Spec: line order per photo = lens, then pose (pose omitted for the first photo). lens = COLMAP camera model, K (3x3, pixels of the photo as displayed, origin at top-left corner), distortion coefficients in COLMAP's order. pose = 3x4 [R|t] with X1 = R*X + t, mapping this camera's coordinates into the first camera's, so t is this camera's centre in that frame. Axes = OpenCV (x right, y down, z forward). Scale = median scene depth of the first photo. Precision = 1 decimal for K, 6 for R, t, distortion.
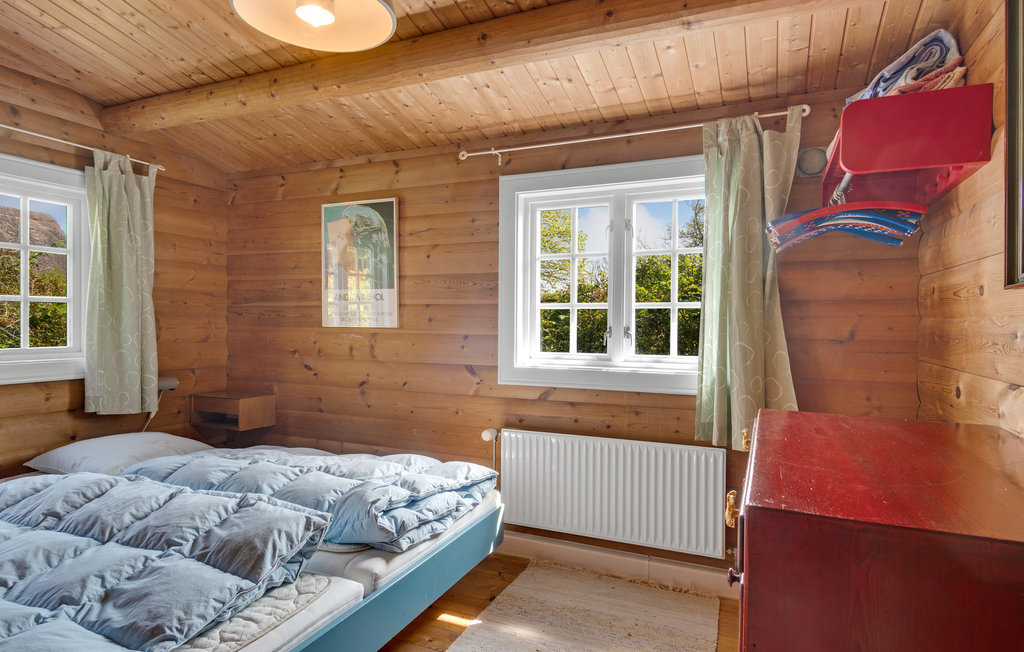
lens RADIAL K [[545.9, 0, 512.4], [0, 545.9, 342.8], [0, 0, 1]] dist [0.001809, -0.000066]
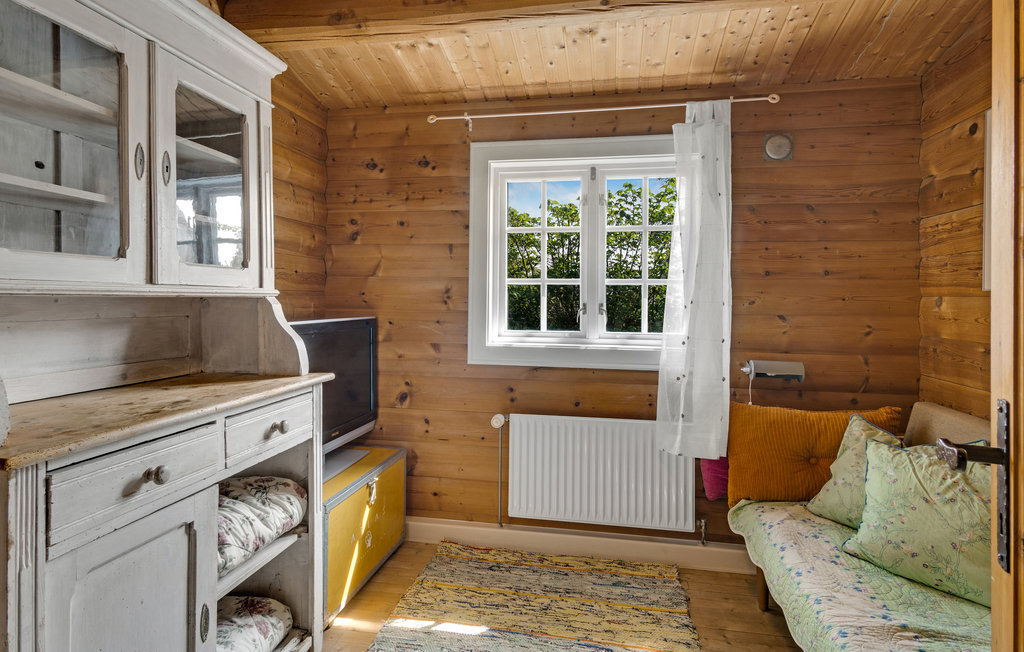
lens RADIAL K [[546.5, 0, 511.6], [0, 546.5, 308.1], [0, 0, 1]] dist [0.002482, 0.000463]
pose [[0.975151, 0.000191, 0.221540, -0.163100], [0.003863, 0.999833, -0.017864, -0.003772], [-0.221506, 0.018276, 0.974988, 0.071850]]
